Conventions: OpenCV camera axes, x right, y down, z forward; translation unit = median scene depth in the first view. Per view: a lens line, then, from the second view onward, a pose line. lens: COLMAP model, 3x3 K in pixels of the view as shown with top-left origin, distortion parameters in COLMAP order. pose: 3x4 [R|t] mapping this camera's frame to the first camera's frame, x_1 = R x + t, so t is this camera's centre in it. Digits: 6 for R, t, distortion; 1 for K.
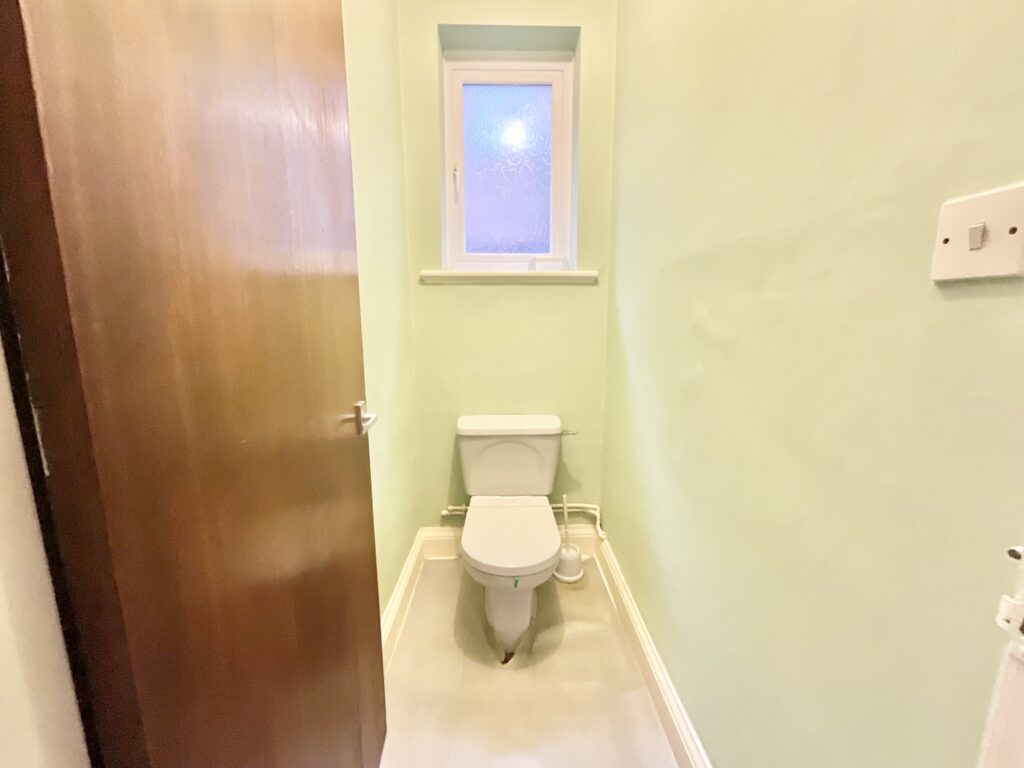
lens RADIAL K [[411.4, 0, 508.6], [0, 411.4, 387.0], [0, 0, 1]] dist [-0.001032, 0.000002]
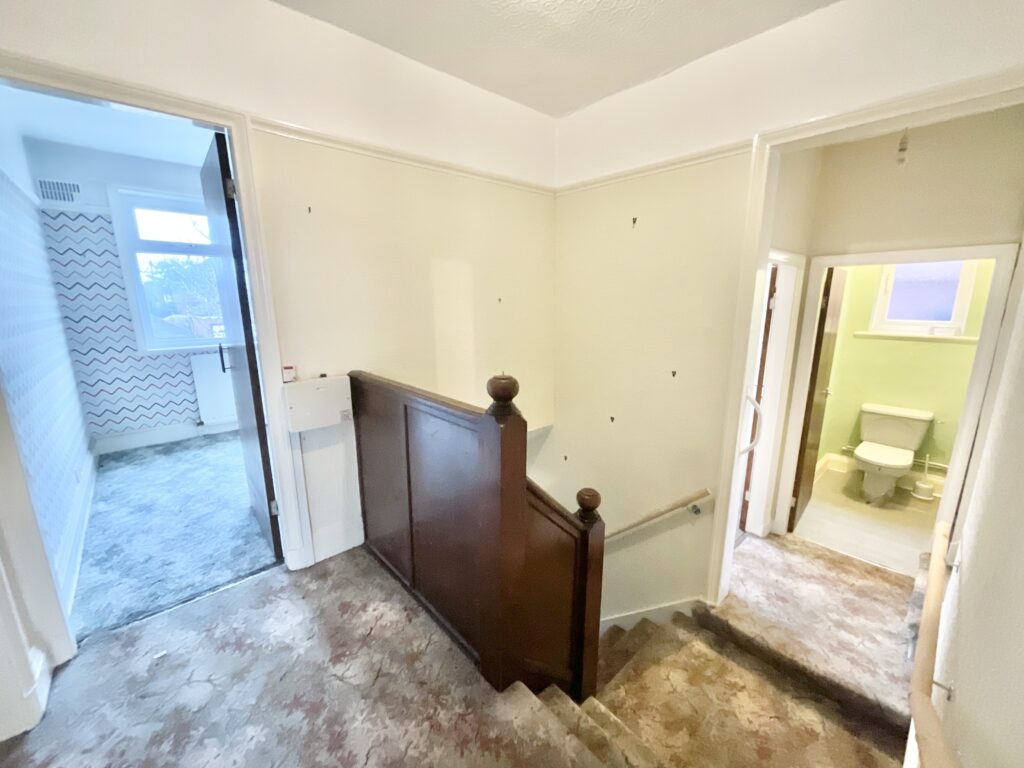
lens RADIAL K [[411.4, 0, 508.6], [0, 411.4, 387.0], [0, 0, 1]] dist [-0.001032, 0.000002]
pose [[0.665405, 0.158812, -0.729394, 0.187568], [-0.121379, 0.987122, 0.104197, -0.002327], [0.736549, 0.019200, 0.676112, -1.730379]]
